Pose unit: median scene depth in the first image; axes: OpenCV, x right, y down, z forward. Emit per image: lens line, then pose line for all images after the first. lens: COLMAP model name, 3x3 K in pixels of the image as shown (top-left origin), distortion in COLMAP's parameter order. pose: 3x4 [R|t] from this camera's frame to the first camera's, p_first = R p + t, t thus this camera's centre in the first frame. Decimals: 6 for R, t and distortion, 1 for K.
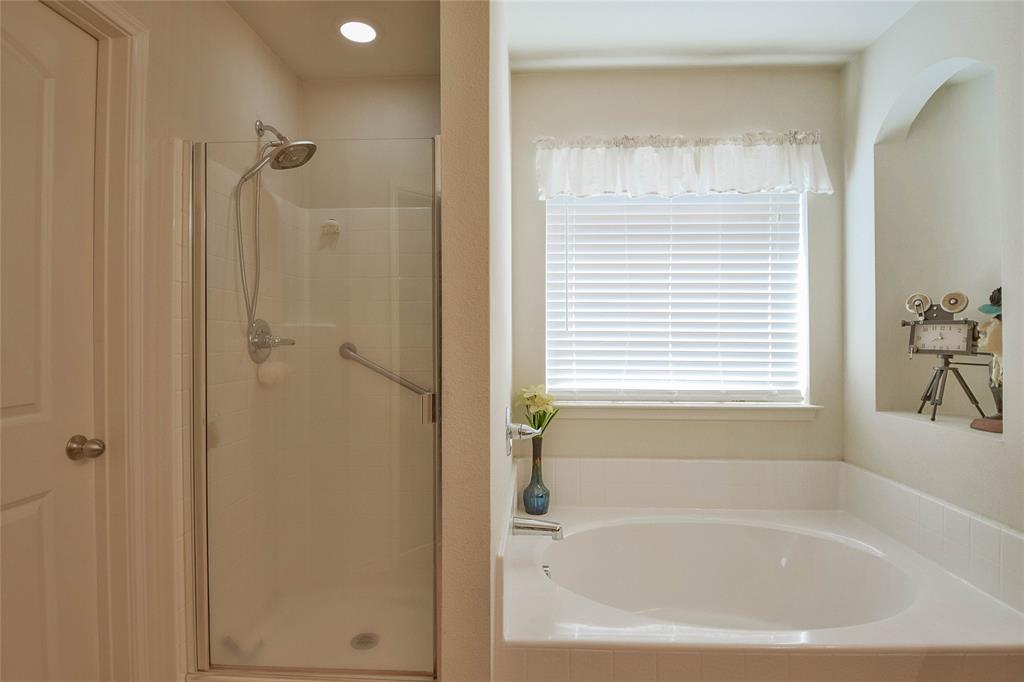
lens RADIAL K [[506.2, 0, 506.8], [0, 506.2, 335.9], [0, 0, 1]] dist [0.016282, -0.033640]
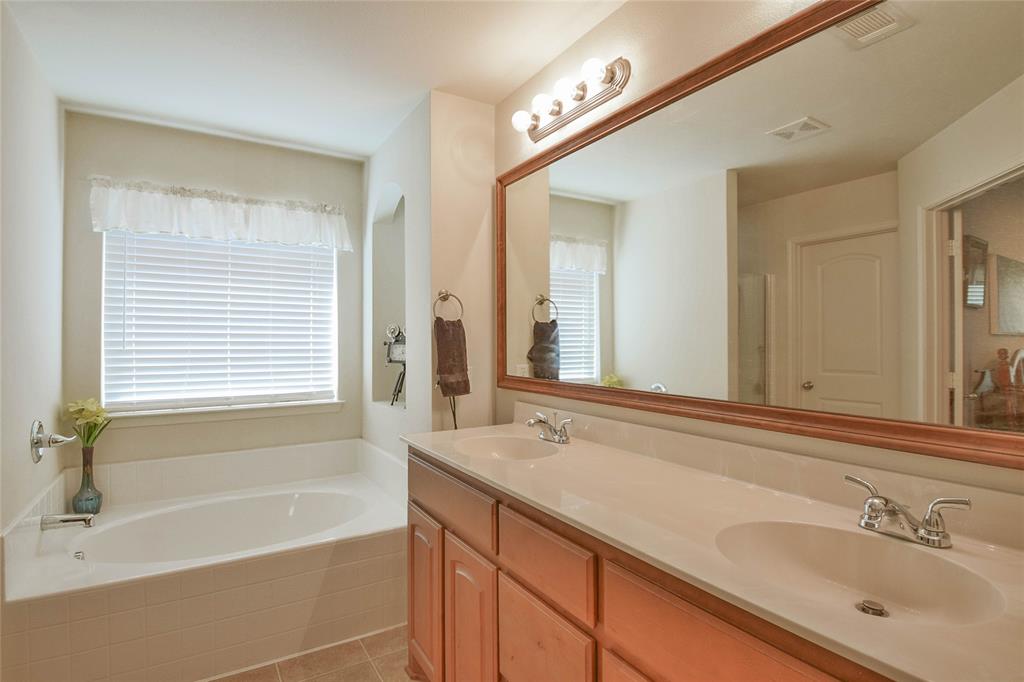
lens RADIAL K [[506.2, 0, 506.8], [0, 506.2, 335.9], [0, 0, 1]] dist [0.016282, -0.033640]
pose [[0.825101, 0.002263, 0.564981, 0.191979], [0.004960, 0.999924, -0.011249, -0.024236], [-0.564963, 0.012084, 0.825028, -0.418149]]
